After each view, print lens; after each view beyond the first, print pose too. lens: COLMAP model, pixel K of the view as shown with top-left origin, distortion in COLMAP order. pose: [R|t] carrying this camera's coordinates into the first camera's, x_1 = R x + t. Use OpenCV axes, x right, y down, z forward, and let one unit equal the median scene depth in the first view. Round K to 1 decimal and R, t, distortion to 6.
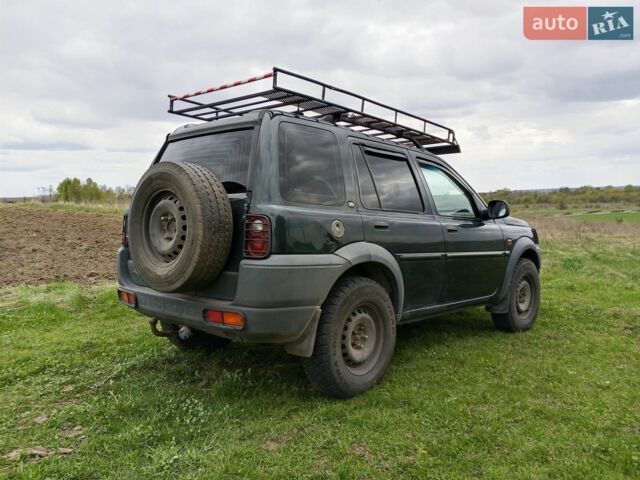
lens RADIAL K [[522.0, 0, 317.4], [0, 522.0, 238.6], [0, 0, 1]] dist [0.046525, -0.074968]
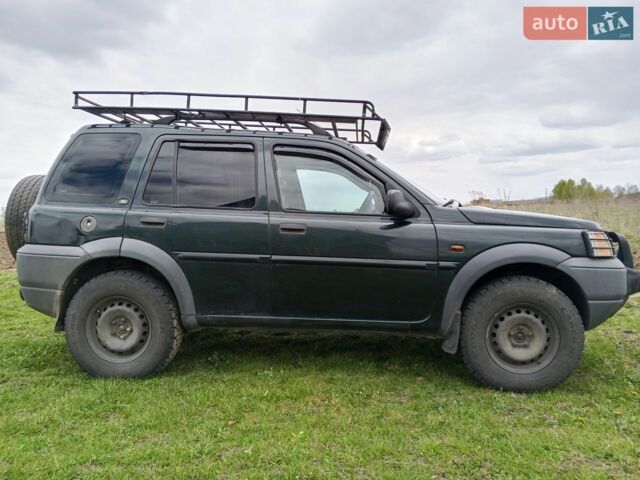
lens RADIAL K [[522.0, 0, 316.6], [0, 522.0, 242.0], [0, 0, 1]] dist [0.046525, -0.074968]
pose [[0.627103, 0.030801, -0.778328, 0.753065], [-0.028231, 0.999460, 0.016806, -0.008829], [0.778425, 0.011434, 0.627634, 0.419759]]
